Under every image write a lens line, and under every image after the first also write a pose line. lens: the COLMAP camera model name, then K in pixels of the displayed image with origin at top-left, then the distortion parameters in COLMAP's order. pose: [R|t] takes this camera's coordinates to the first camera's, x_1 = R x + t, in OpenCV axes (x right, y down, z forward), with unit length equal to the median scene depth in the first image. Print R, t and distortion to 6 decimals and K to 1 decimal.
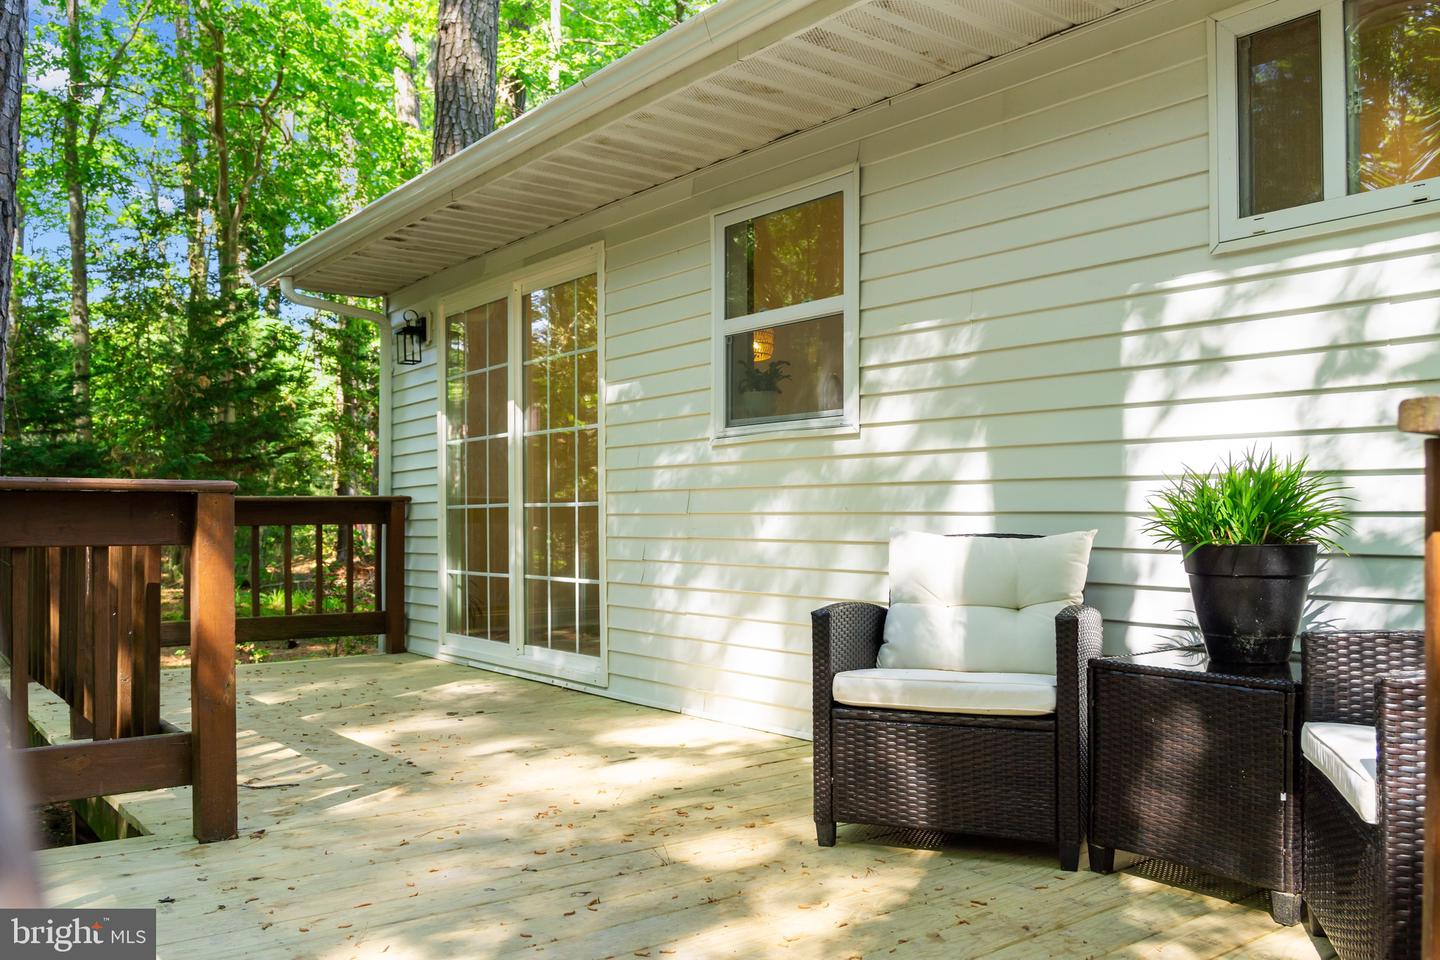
lens RADIAL K [[1179.7, 0, 721.1], [0, 1179.7, 532.1], [0, 0, 1]] dist [-0.002738, -0.002704]
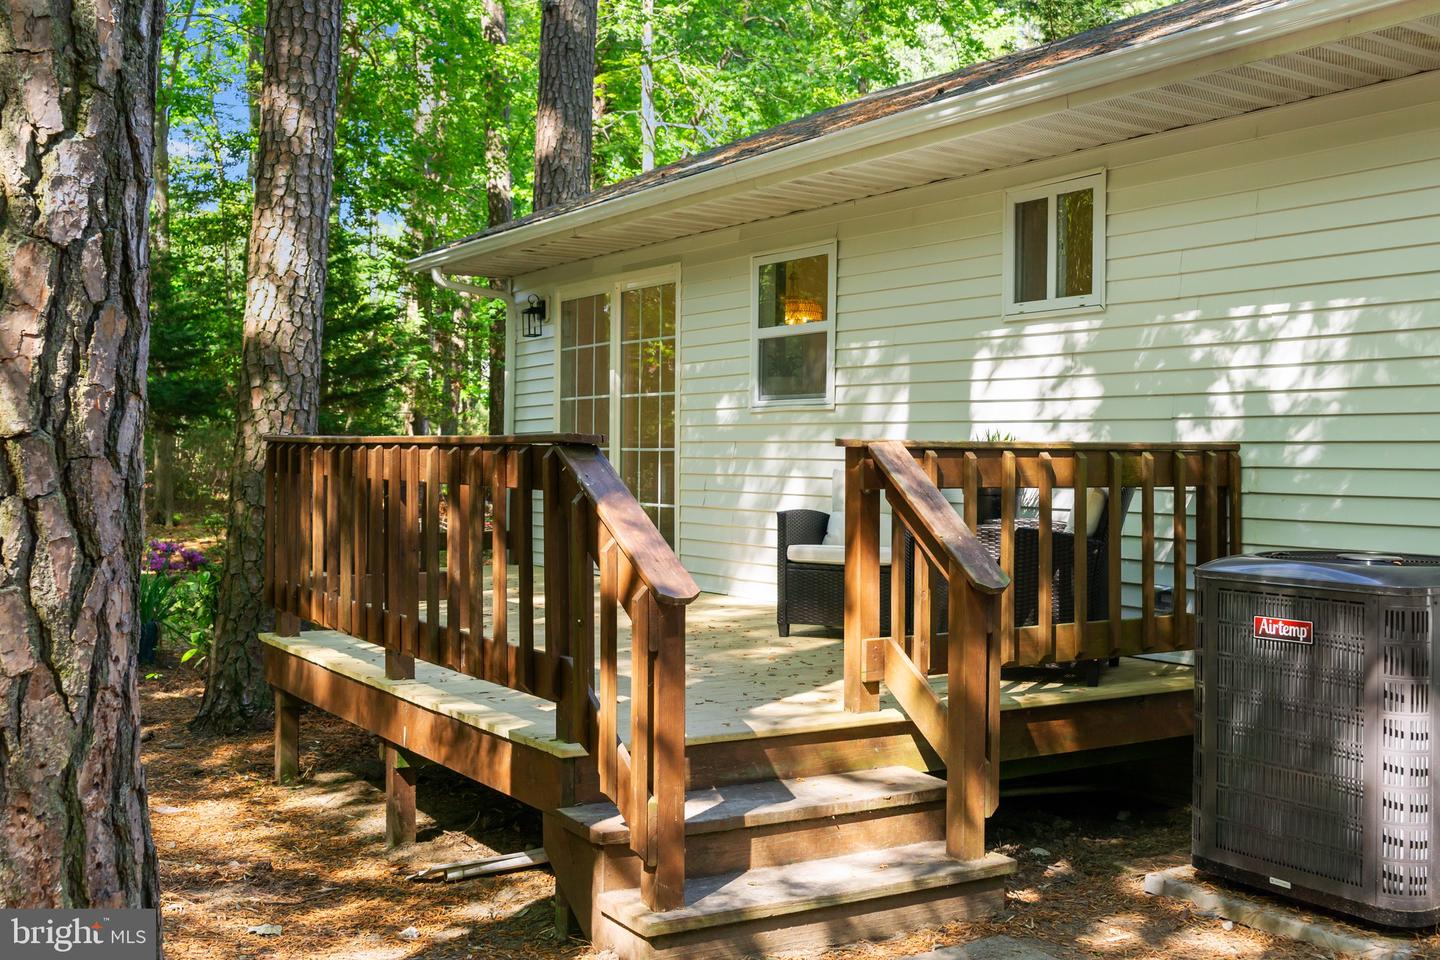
lens RADIAL K [[1433.9, 0, 720.0], [0, 1433.9, 480.0], [0, 0, 1]] dist [0.001190, 0.000474]
pose [[0.996139, 0.010527, -0.087156, 0.101451], [-0.009942, 0.999925, 0.007144, -0.000888], [0.087225, -0.006250, 0.996169, -0.715213]]
